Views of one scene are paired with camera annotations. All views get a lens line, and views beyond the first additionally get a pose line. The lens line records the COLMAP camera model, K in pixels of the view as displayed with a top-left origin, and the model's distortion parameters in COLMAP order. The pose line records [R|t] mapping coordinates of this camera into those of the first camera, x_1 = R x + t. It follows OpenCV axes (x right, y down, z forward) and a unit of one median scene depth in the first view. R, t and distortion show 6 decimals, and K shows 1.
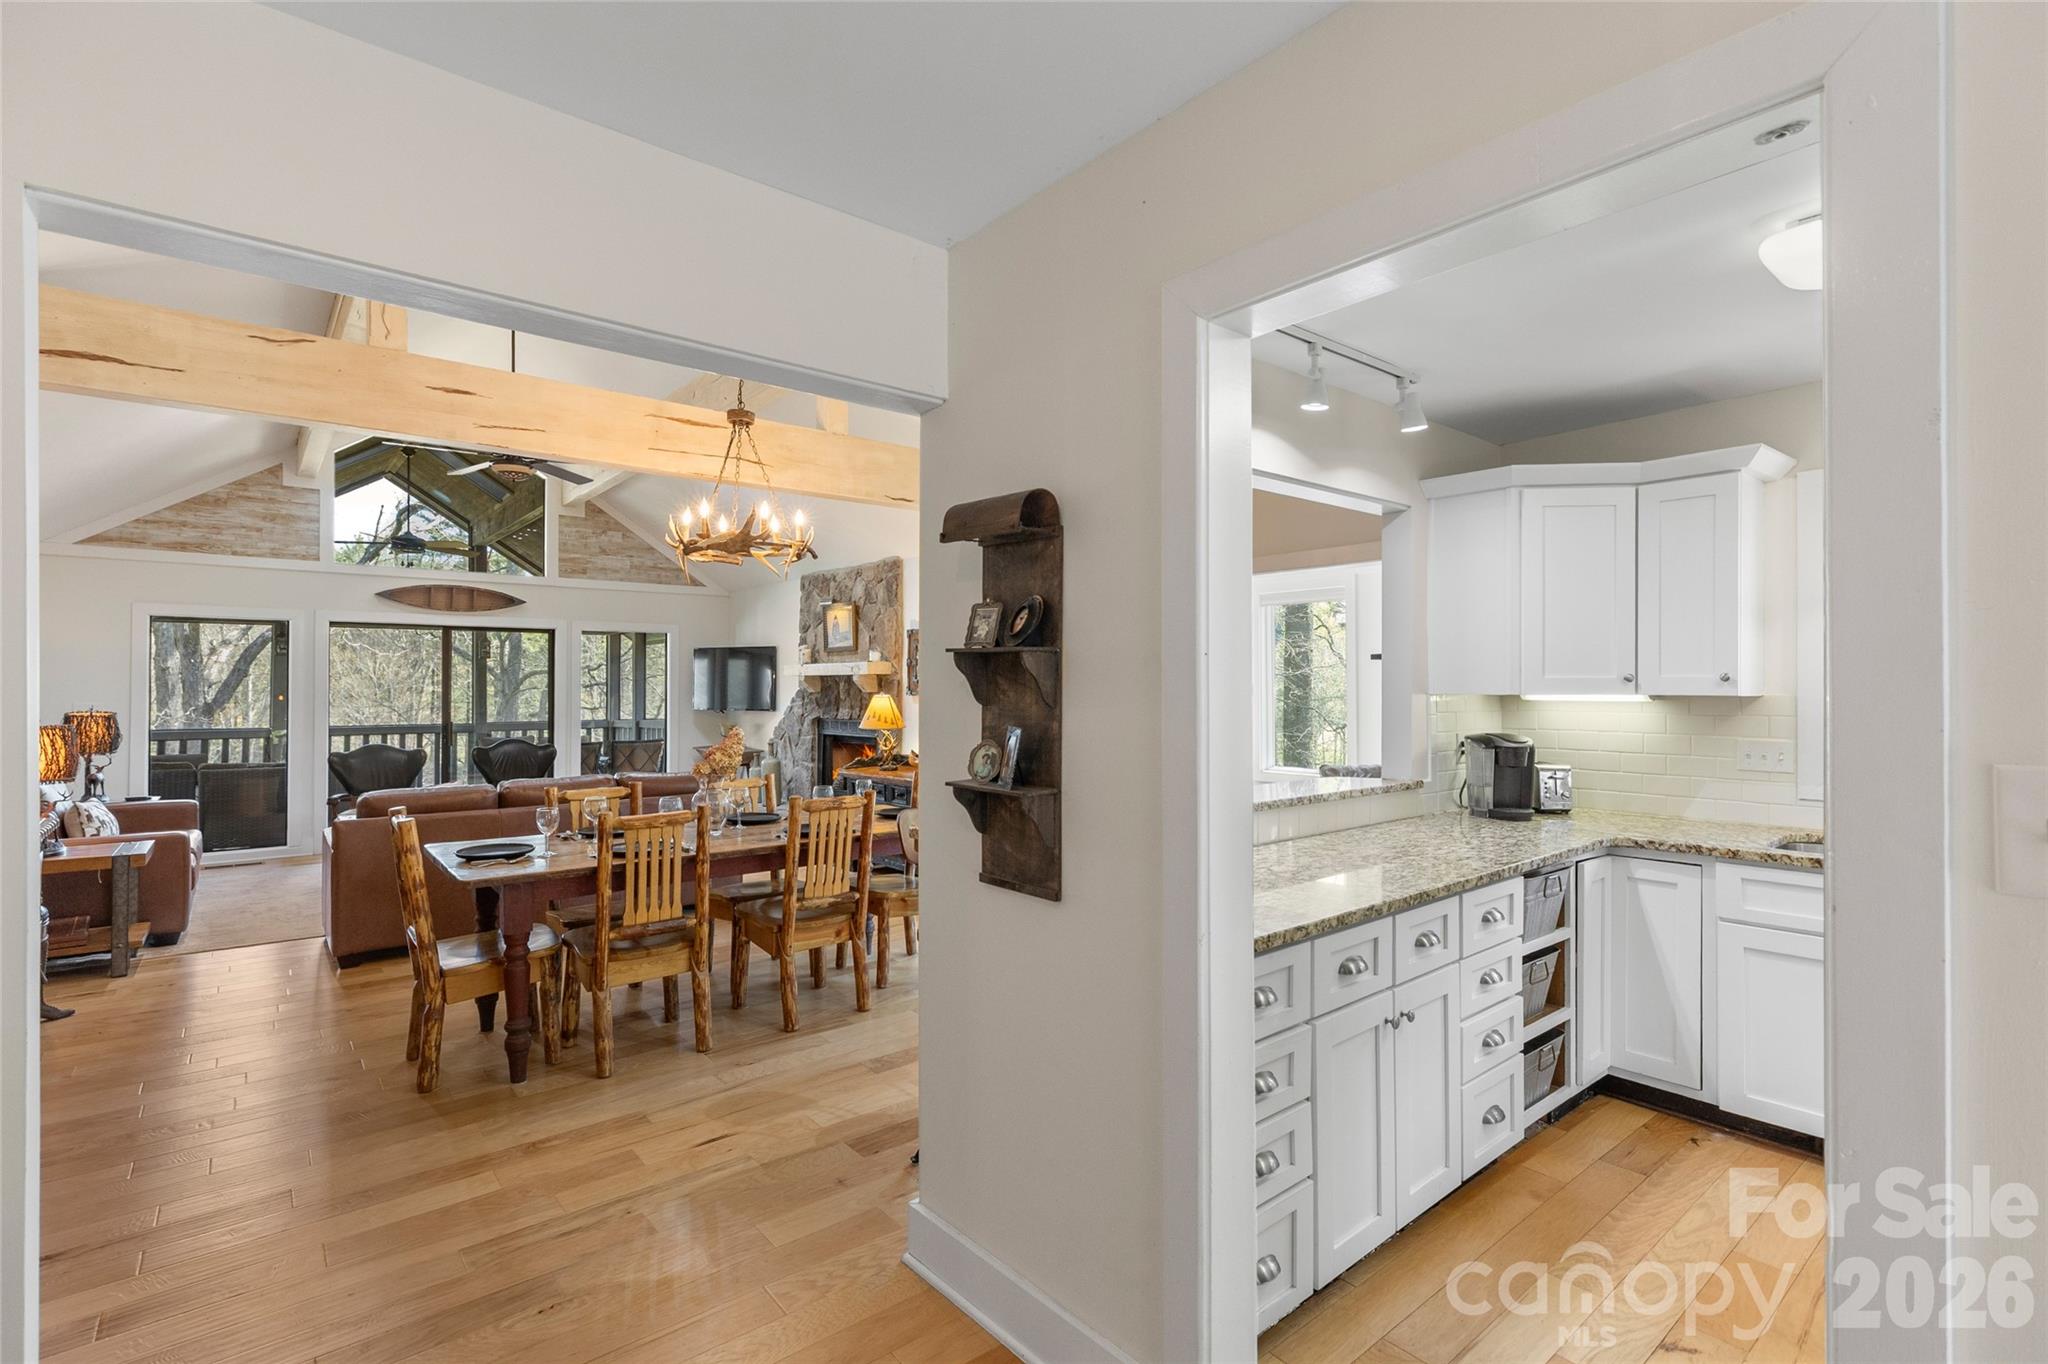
lens RADIAL K [[933.3, 0, 1029.9], [0, 933.3, 688.2], [0, 0, 1]] dist [0.011825, -0.001061]
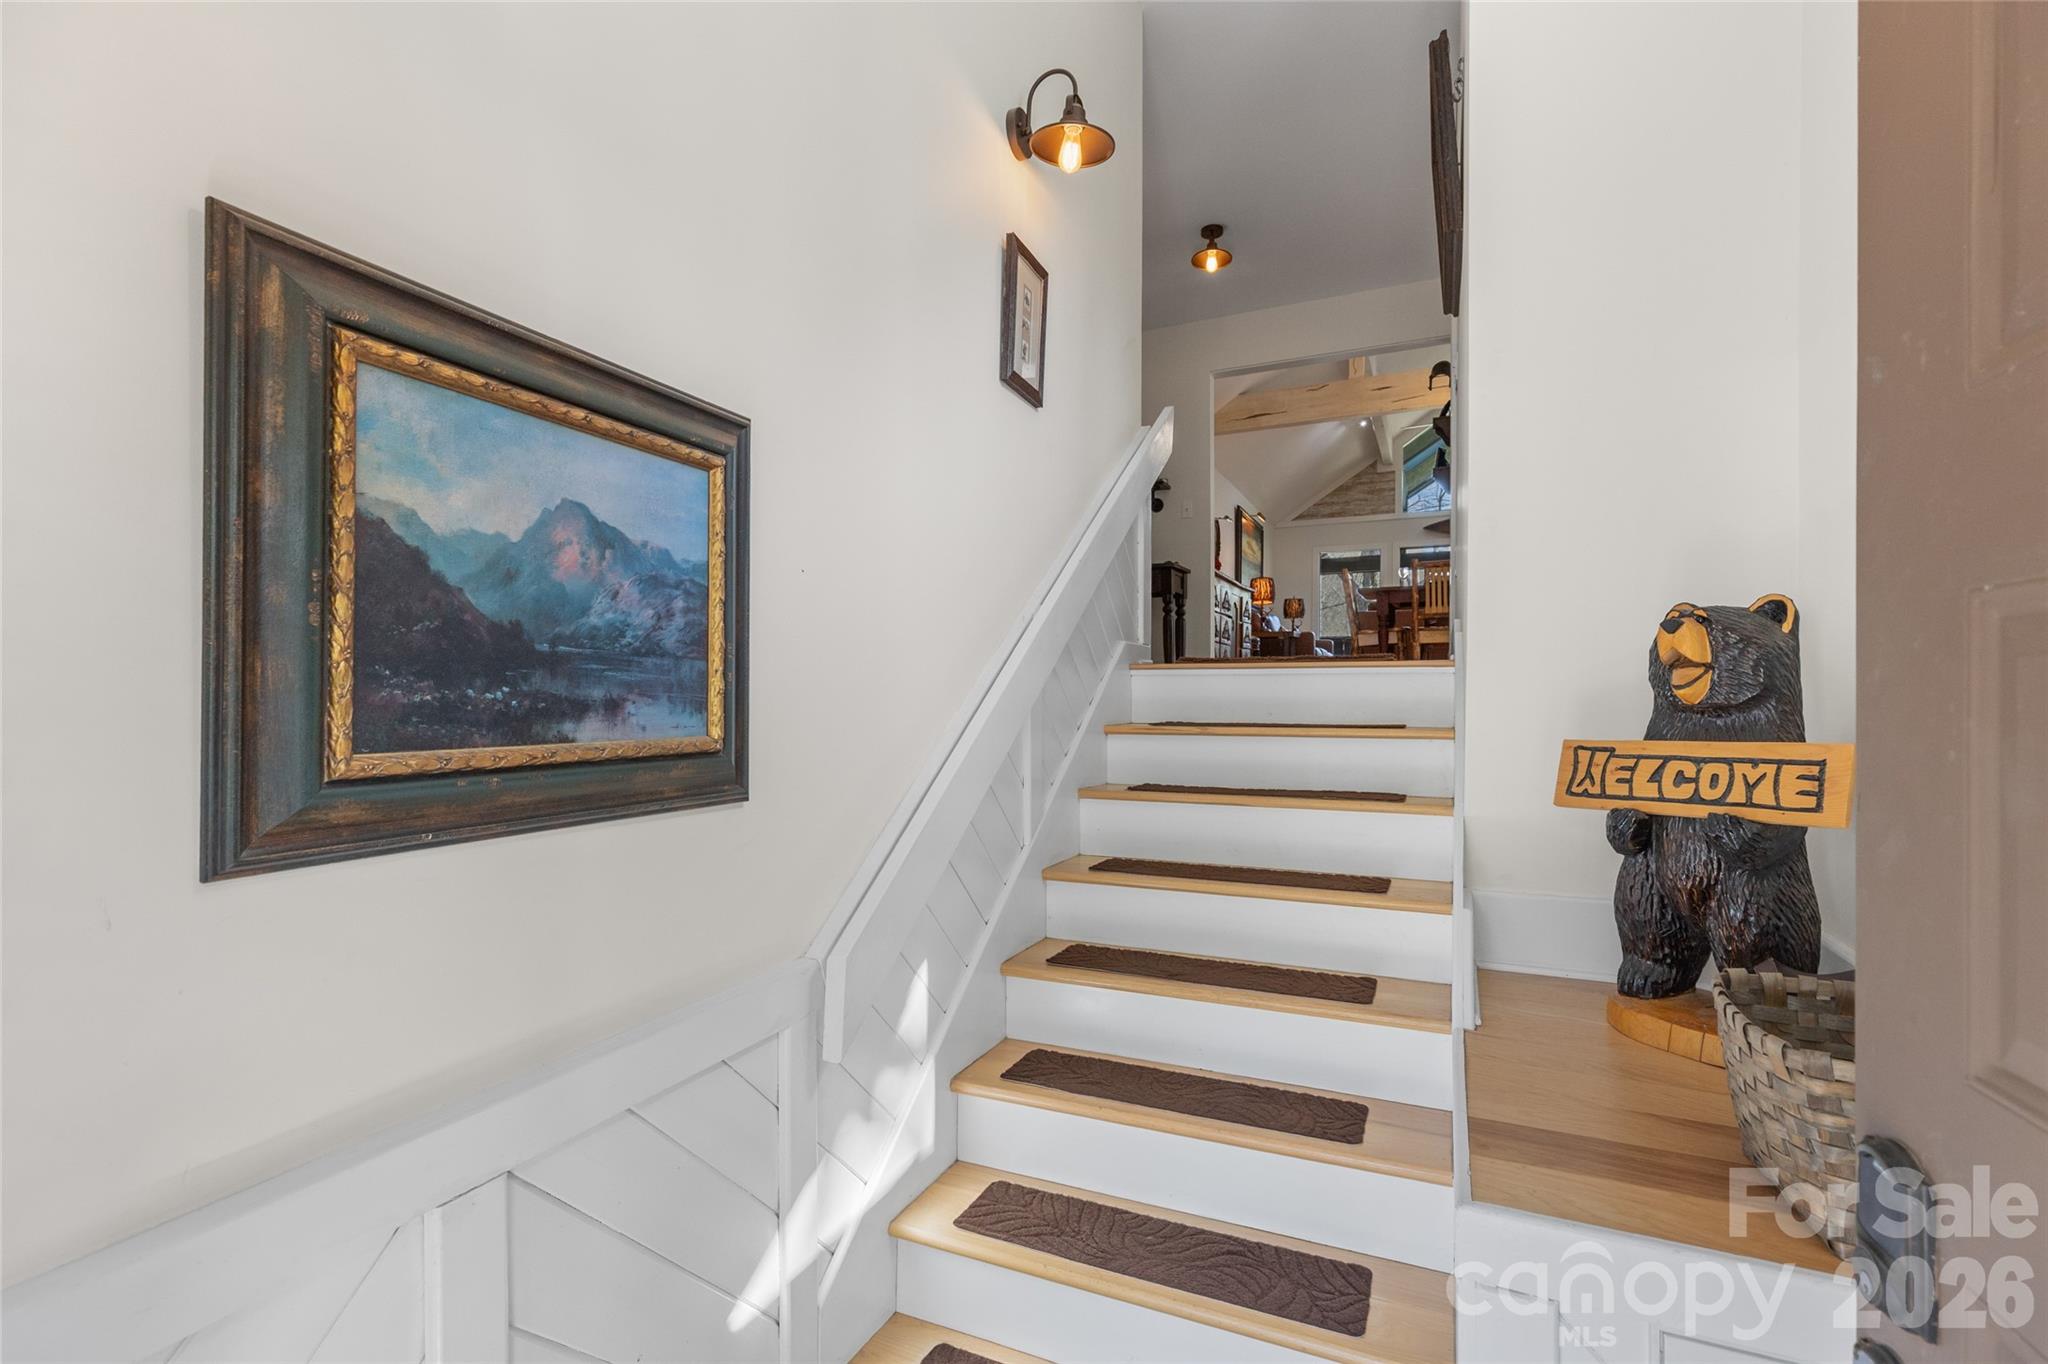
lens RADIAL K [[933.3, 0, 1024.4], [0, 933.3, 689.9], [0, 0, 1]] dist [0.011825, -0.001061]
pose [[0.429418, -0.003233, -0.903100, 0.518666], [0.000362, 0.999994, -0.003408, 0.204022], [0.903106, 0.001136, 0.429416, -0.356224]]
